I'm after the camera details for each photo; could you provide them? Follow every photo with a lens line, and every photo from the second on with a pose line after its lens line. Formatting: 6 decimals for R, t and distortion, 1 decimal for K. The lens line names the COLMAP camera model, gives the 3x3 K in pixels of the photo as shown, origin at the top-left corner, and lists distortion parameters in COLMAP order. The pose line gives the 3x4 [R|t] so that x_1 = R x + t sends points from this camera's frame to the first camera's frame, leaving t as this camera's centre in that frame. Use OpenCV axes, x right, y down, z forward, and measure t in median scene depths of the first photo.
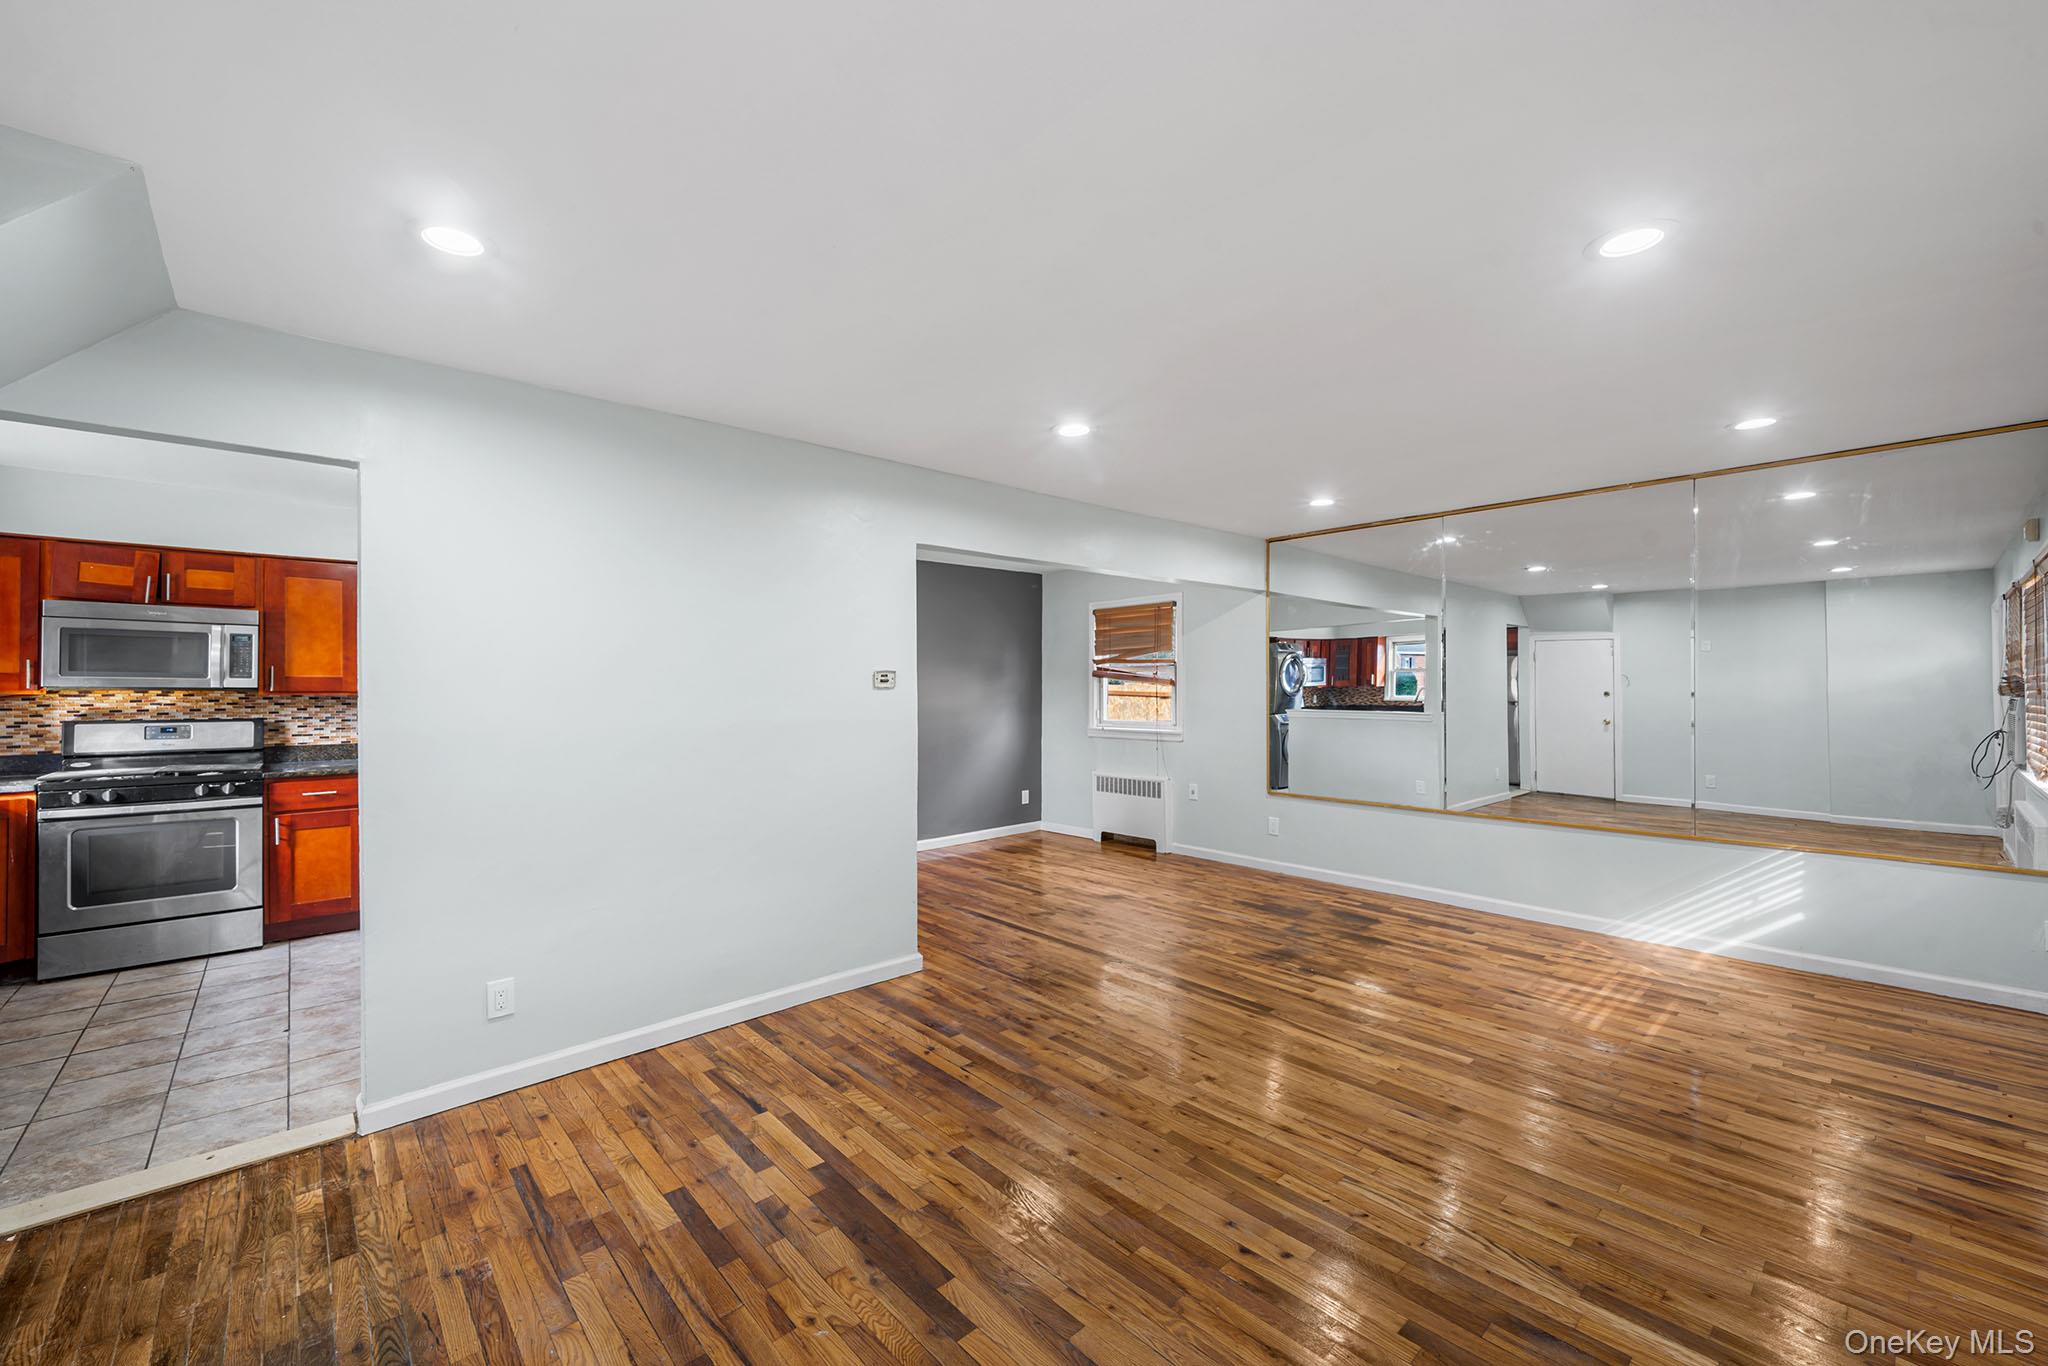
lens RADIAL K [[819.3, 0, 1020.6], [0, 819.3, 685.7], [0, 0, 1]] dist [-0.002084, -0.000467]
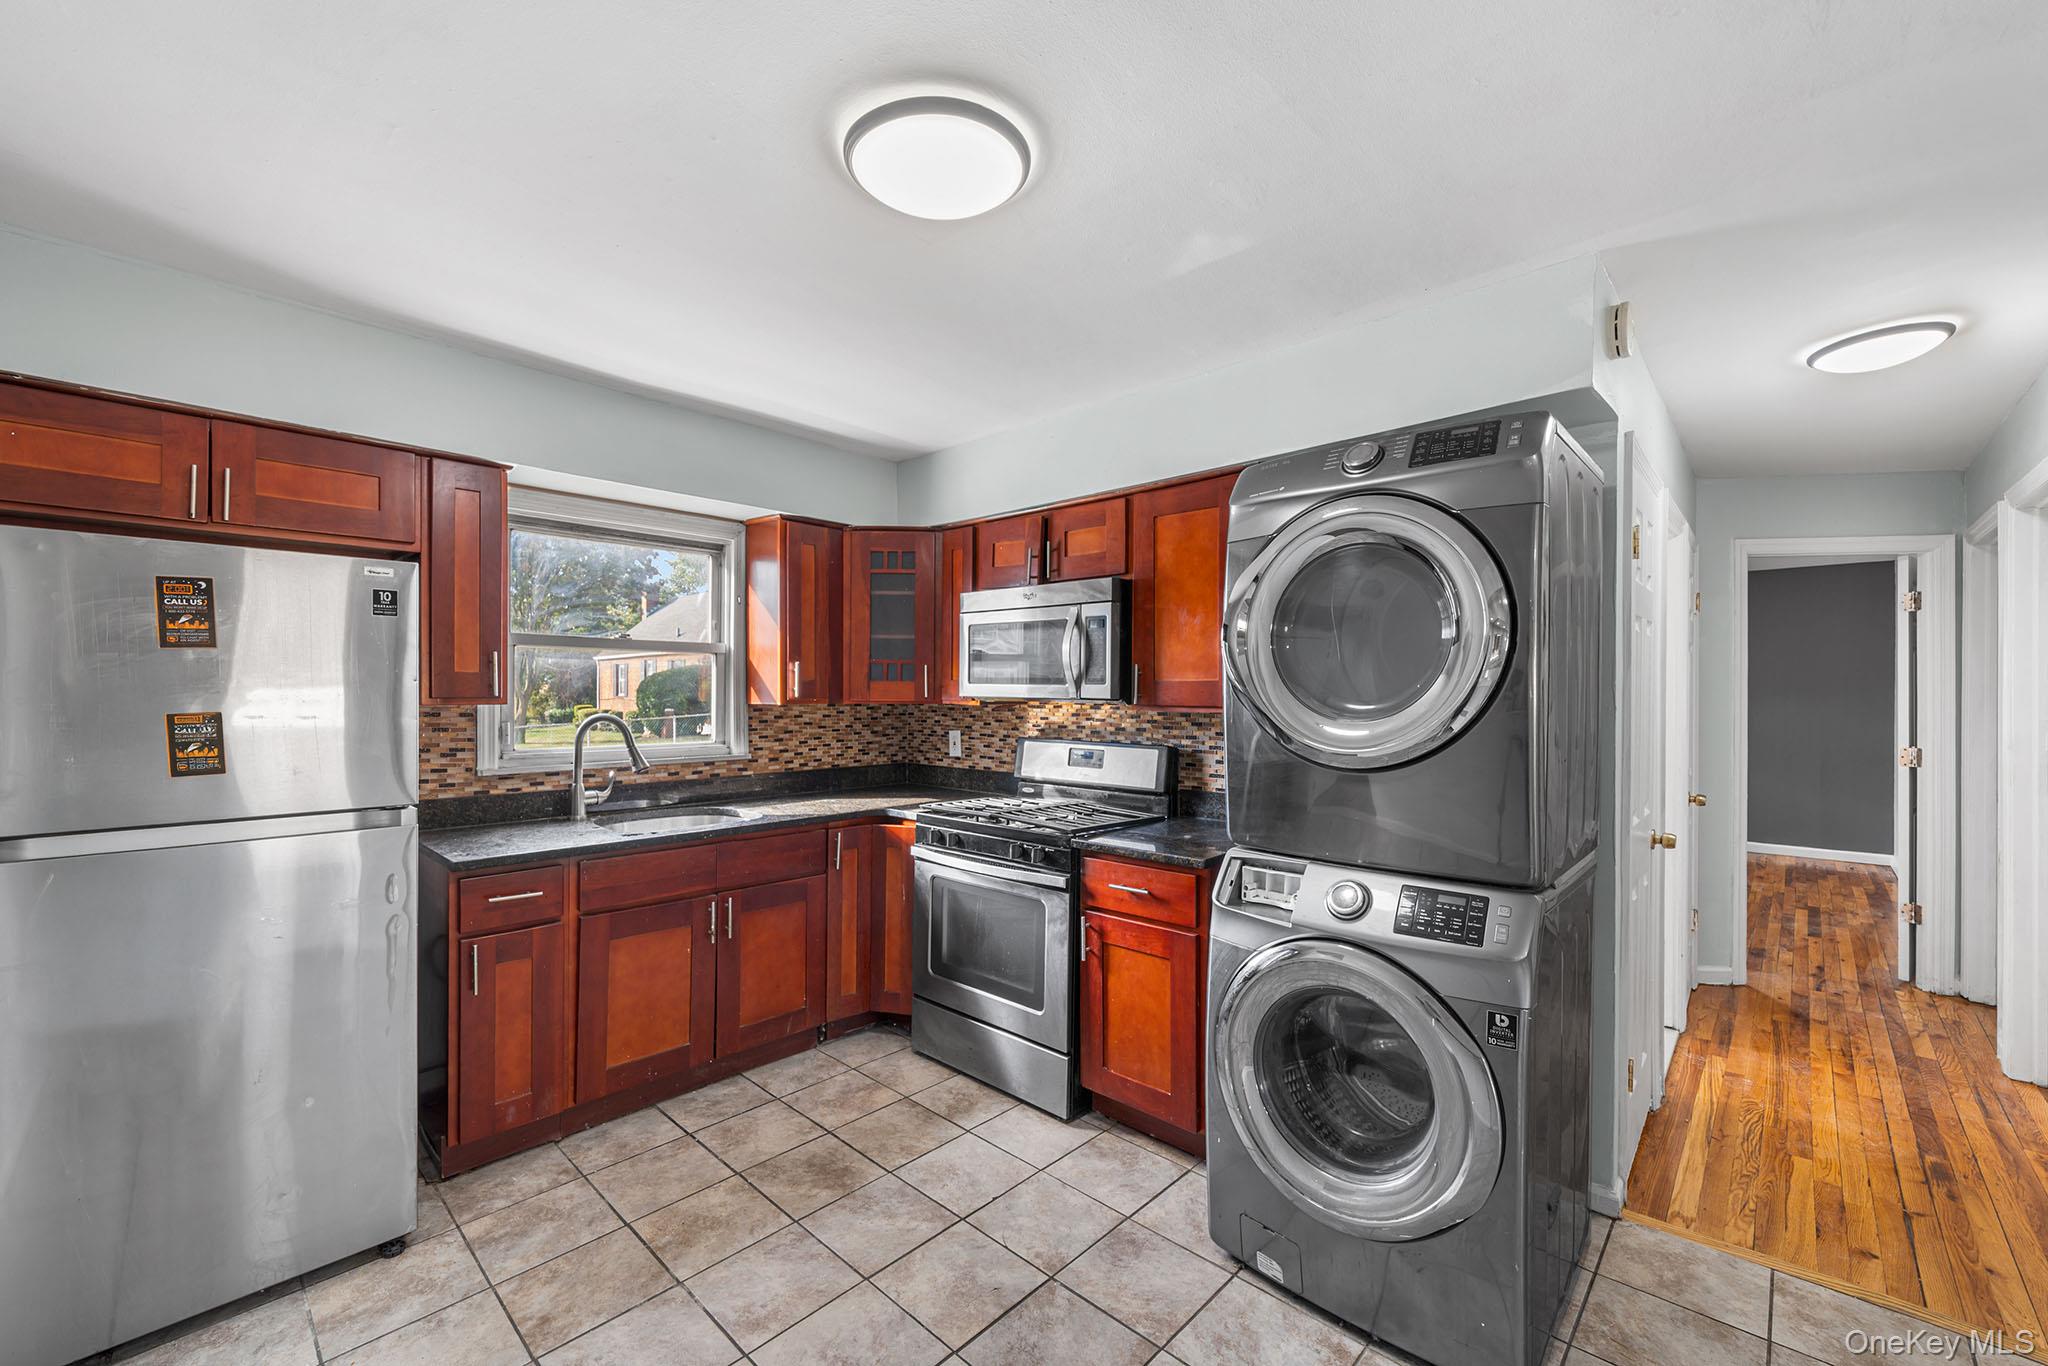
lens RADIAL K [[819.3, 0, 1023.4], [0, 819.3, 697.4], [0, 0, 1]] dist [-0.002084, -0.000467]
pose [[0.076945, 0.007641, -0.997006, -0.310936], [-0.001672, 0.999970, 0.007535, -0.003672], [0.997034, 0.001087, 0.076955, 0.902646]]
